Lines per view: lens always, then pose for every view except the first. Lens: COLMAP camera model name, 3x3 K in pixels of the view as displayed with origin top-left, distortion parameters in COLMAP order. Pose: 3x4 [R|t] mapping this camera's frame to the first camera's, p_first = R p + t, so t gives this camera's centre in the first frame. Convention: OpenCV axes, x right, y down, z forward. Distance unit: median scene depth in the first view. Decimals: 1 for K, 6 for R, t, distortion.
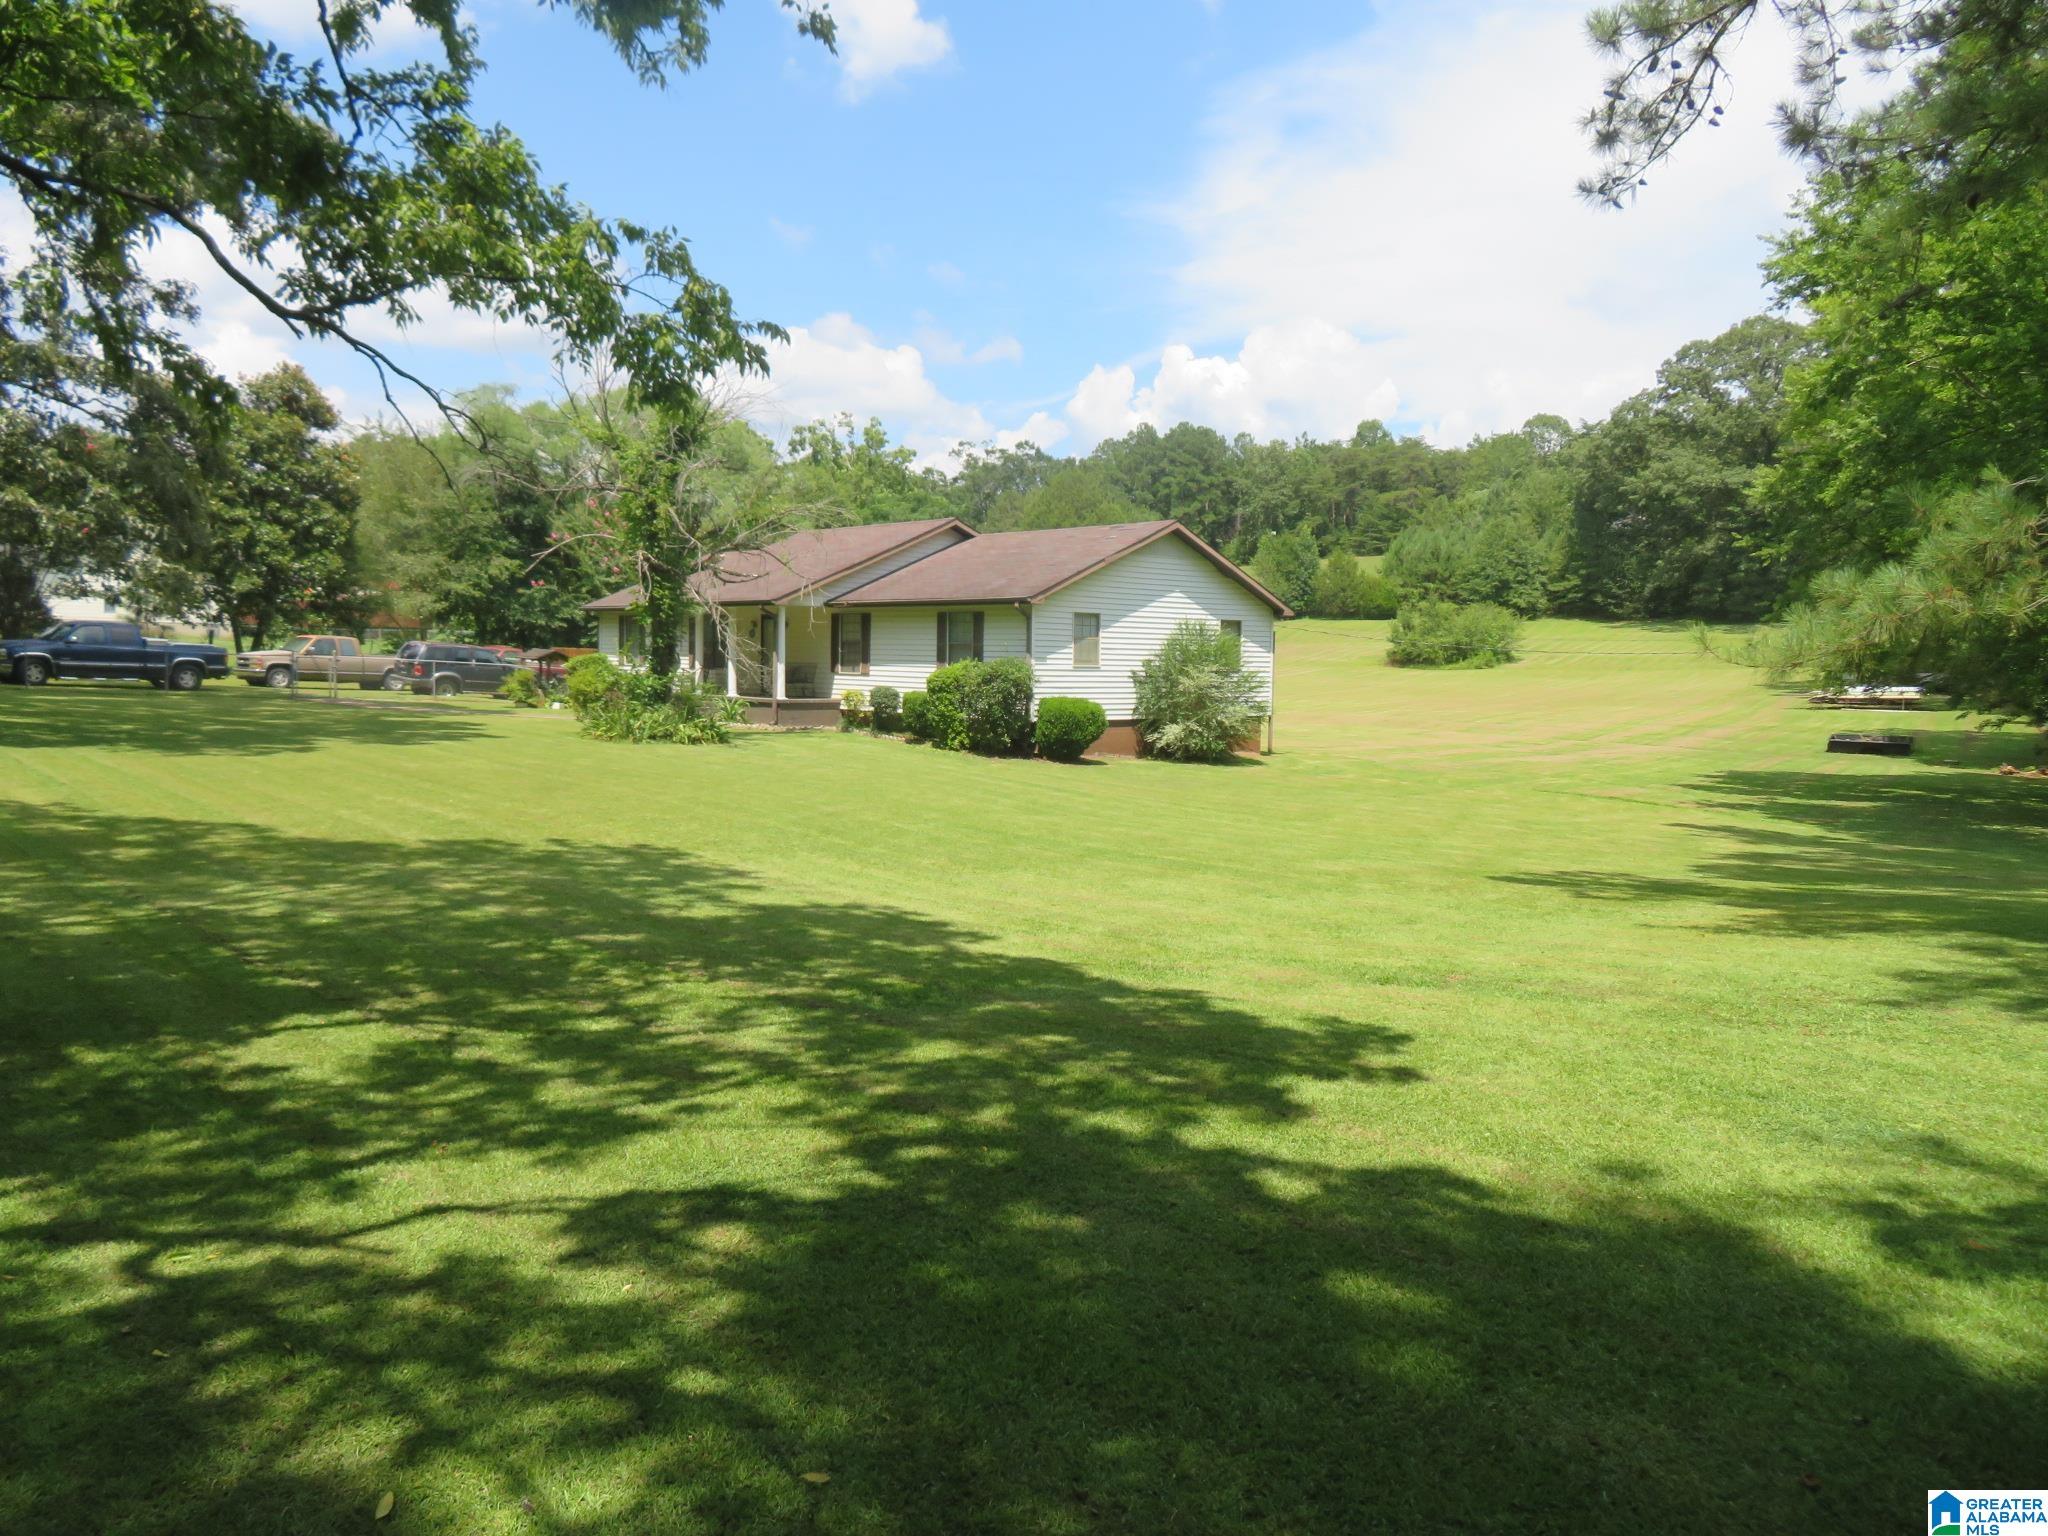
lens RADIAL K [[1436.2, 0, 1022.2], [0, 1436.2, 774.9], [0, 0, 1]] dist [-0.018631, 0.000406]
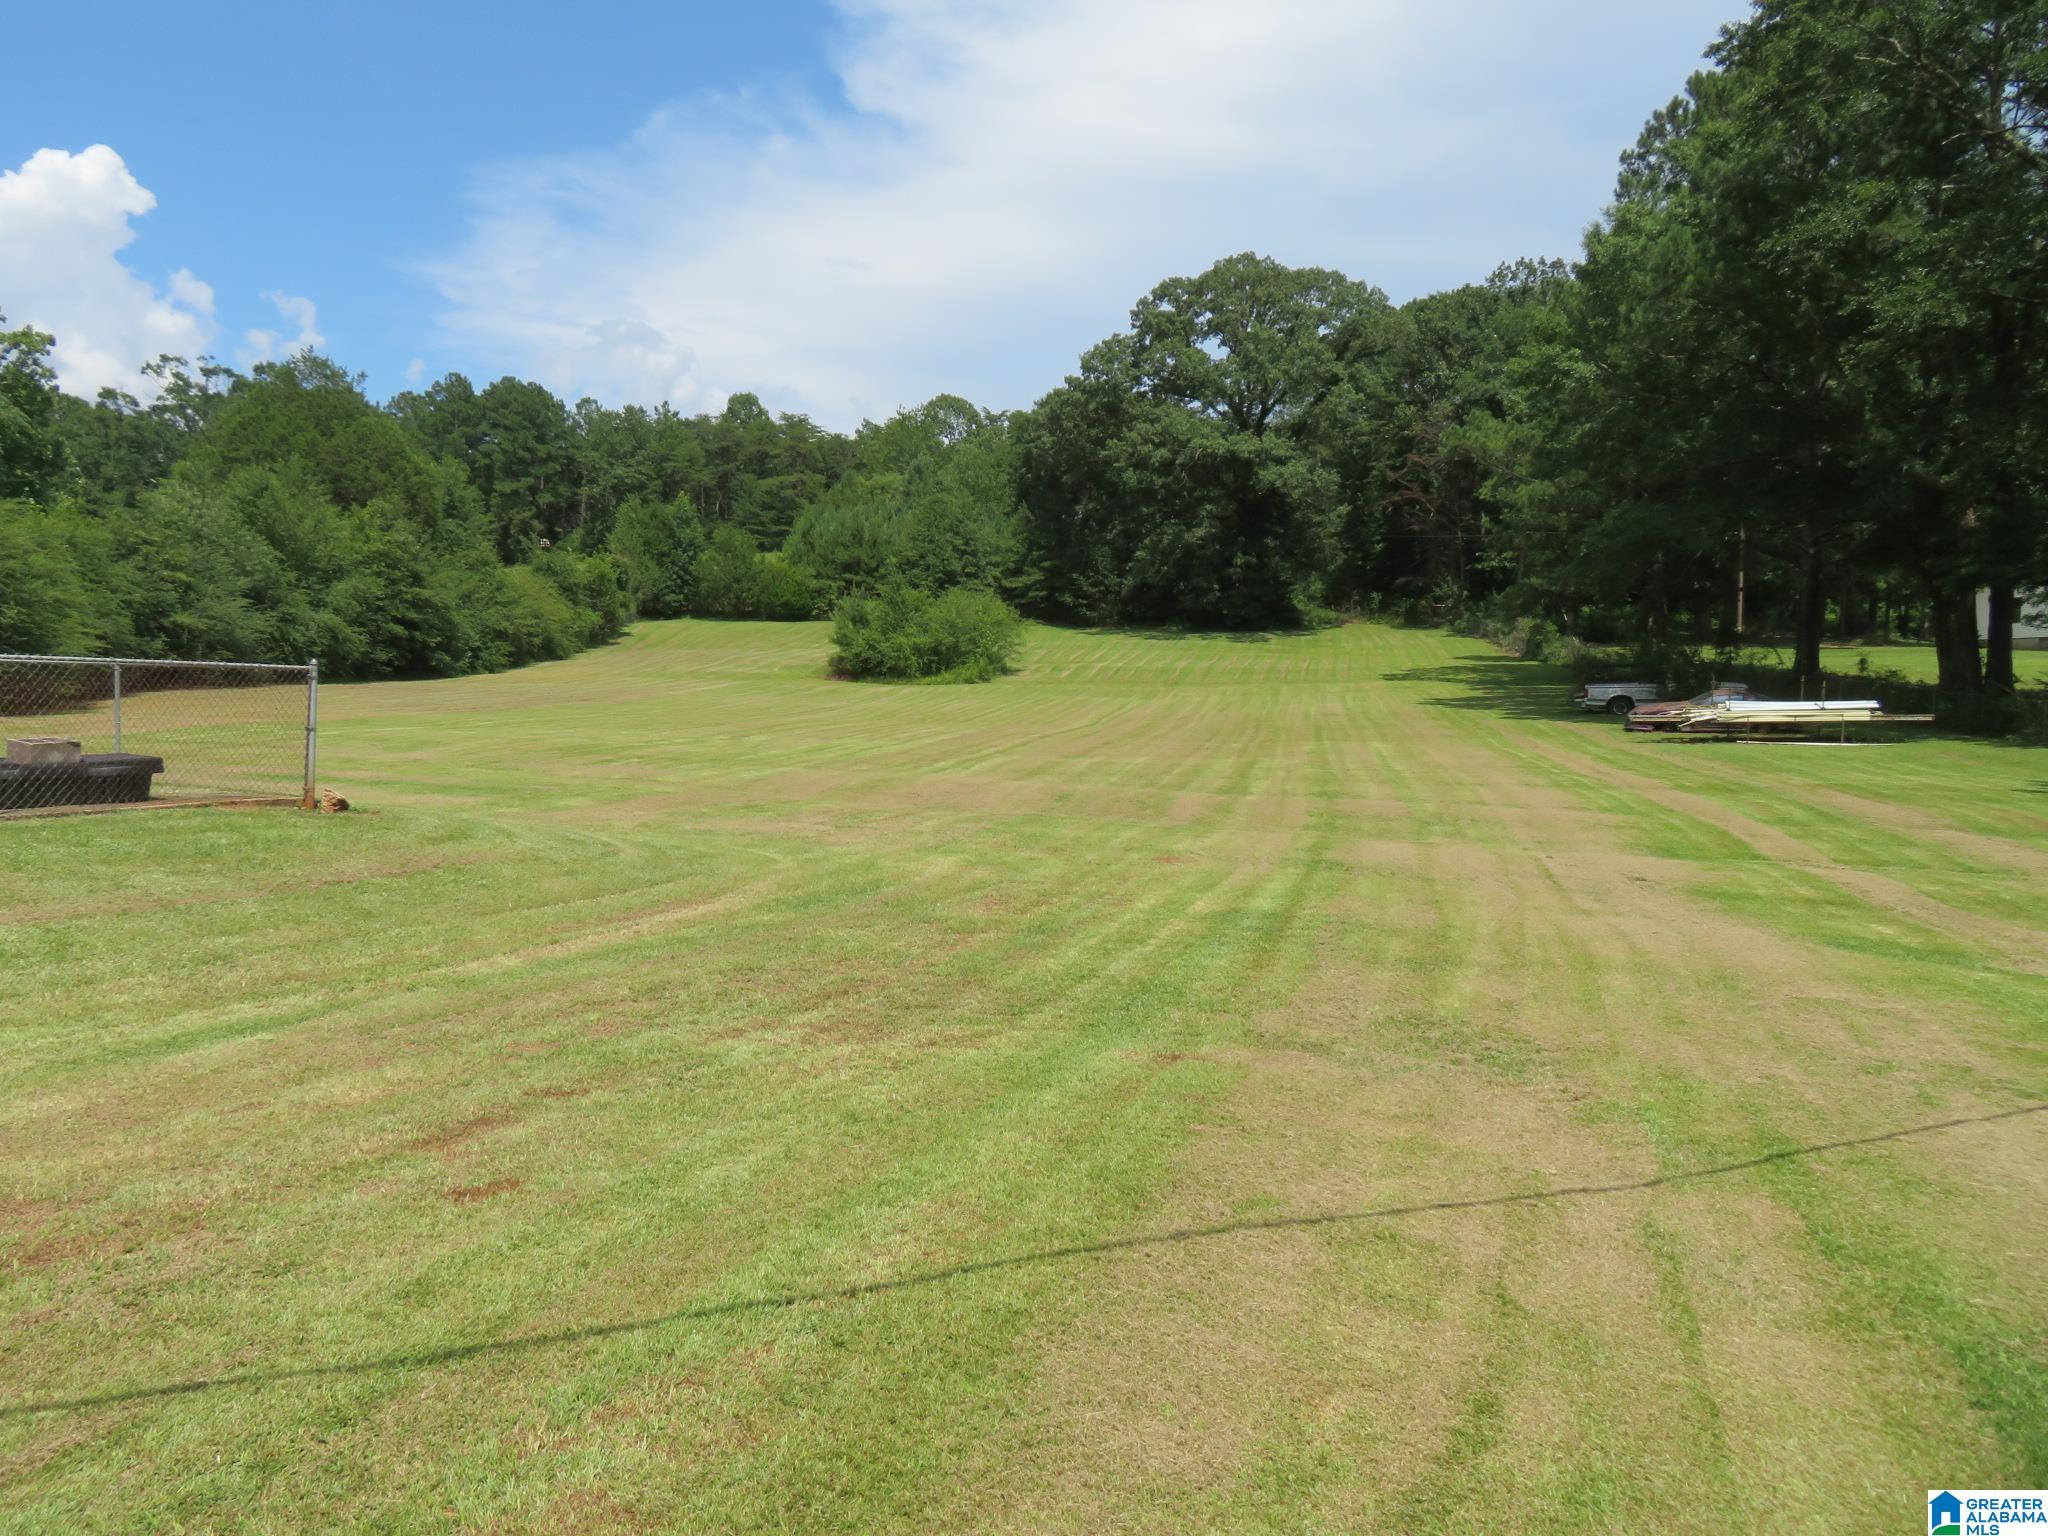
lens RADIAL K [[1436.2, 0, 1019.8], [0, 1436.2, 769.3], [0, 0, 1]] dist [-0.018631, 0.000406]
pose [[0.901843, -0.020794, 0.431562, 0.036851], [0.030836, 0.999392, -0.016285, -0.016587], [-0.430961, 0.027994, 0.901936, 0.292547]]
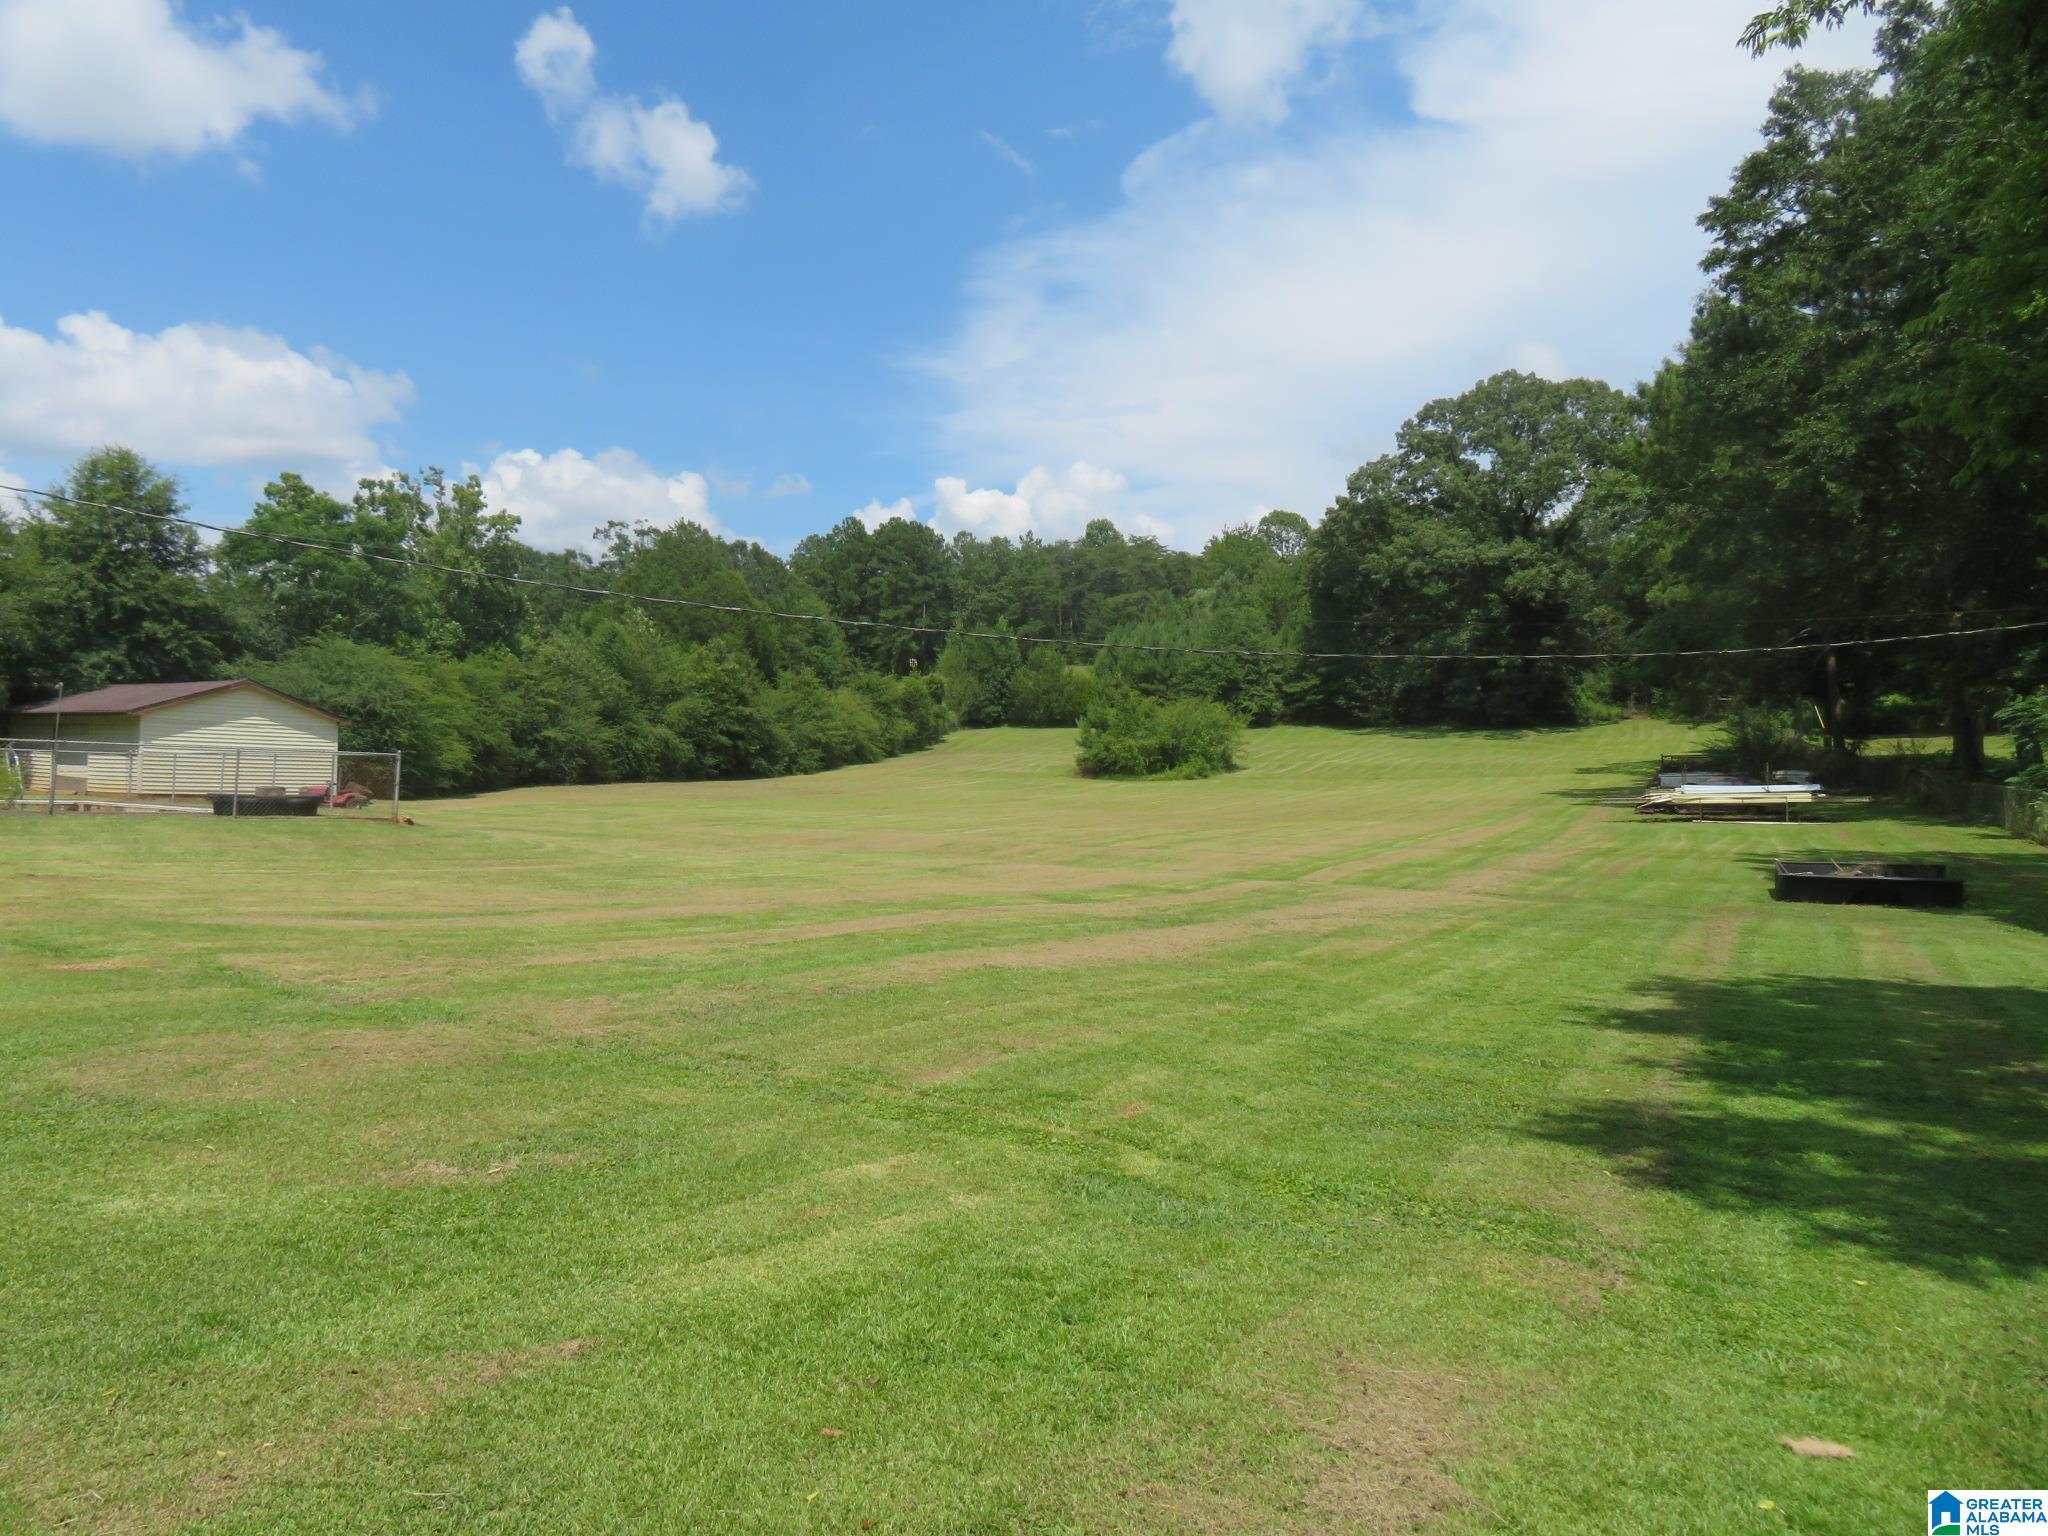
lens RADIAL K [[1436.2, 0, 1032.5], [0, 1436.2, 755.8], [0, 0, 1]] dist [-0.018631, 0.000406]
pose [[0.987095, 0.002917, 0.160108, 0.087310], [0.013948, 0.994468, -0.104114, -0.006265], [-0.159525, 0.105004, 0.981593, 0.201505]]
